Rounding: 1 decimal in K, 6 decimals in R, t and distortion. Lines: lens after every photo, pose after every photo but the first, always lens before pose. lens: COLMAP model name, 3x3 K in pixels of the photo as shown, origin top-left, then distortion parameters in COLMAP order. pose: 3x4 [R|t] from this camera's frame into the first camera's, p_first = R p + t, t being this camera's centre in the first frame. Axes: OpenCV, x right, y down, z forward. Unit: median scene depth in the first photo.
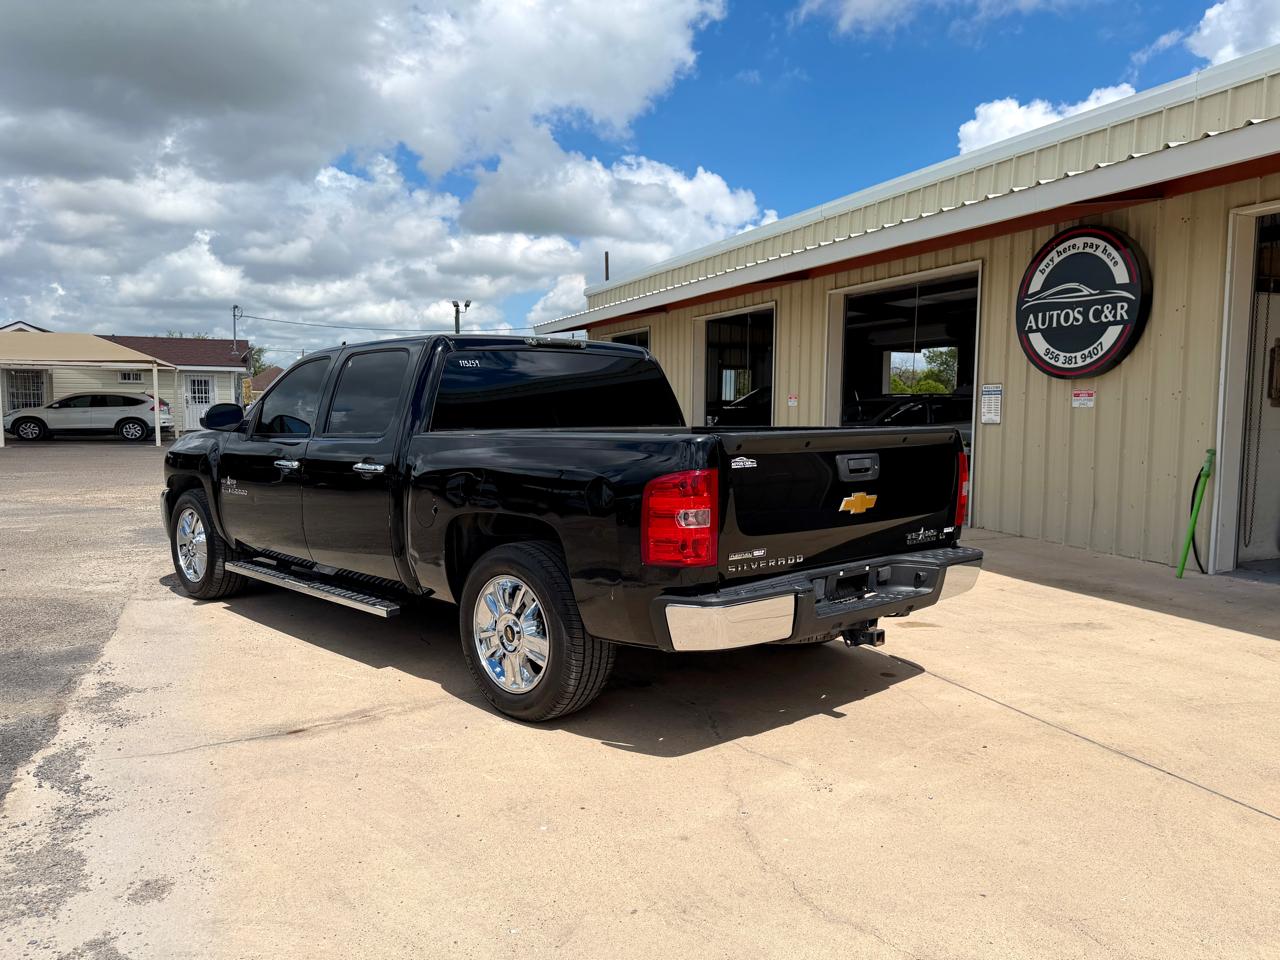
lens RADIAL K [[942.1, 0, 681.0], [0, 942.1, 439.6], [0, 0, 1]] dist [0.032874, -0.030903]
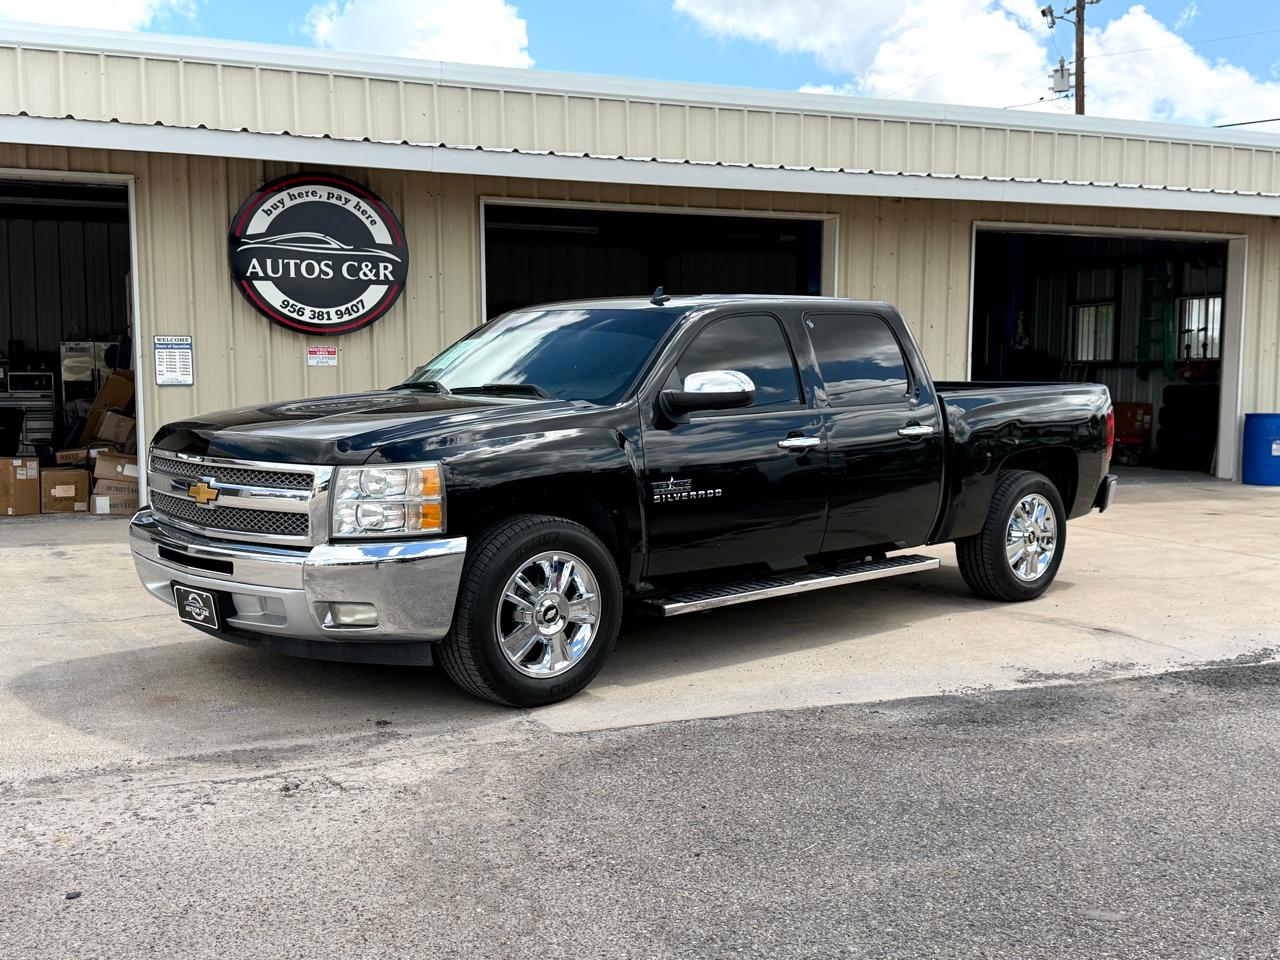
lens RADIAL K [[1311.6, 0, 629.1], [0, 1311.6, 473.9], [0, 0, 1]] dist [0.040113, 0.000000]
pose [[0.076327, -0.081267, 0.993766, -0.933080], [0.028882, 0.996435, 0.079267, -0.022971], [-0.996664, 0.022652, 0.078402, 0.640356]]
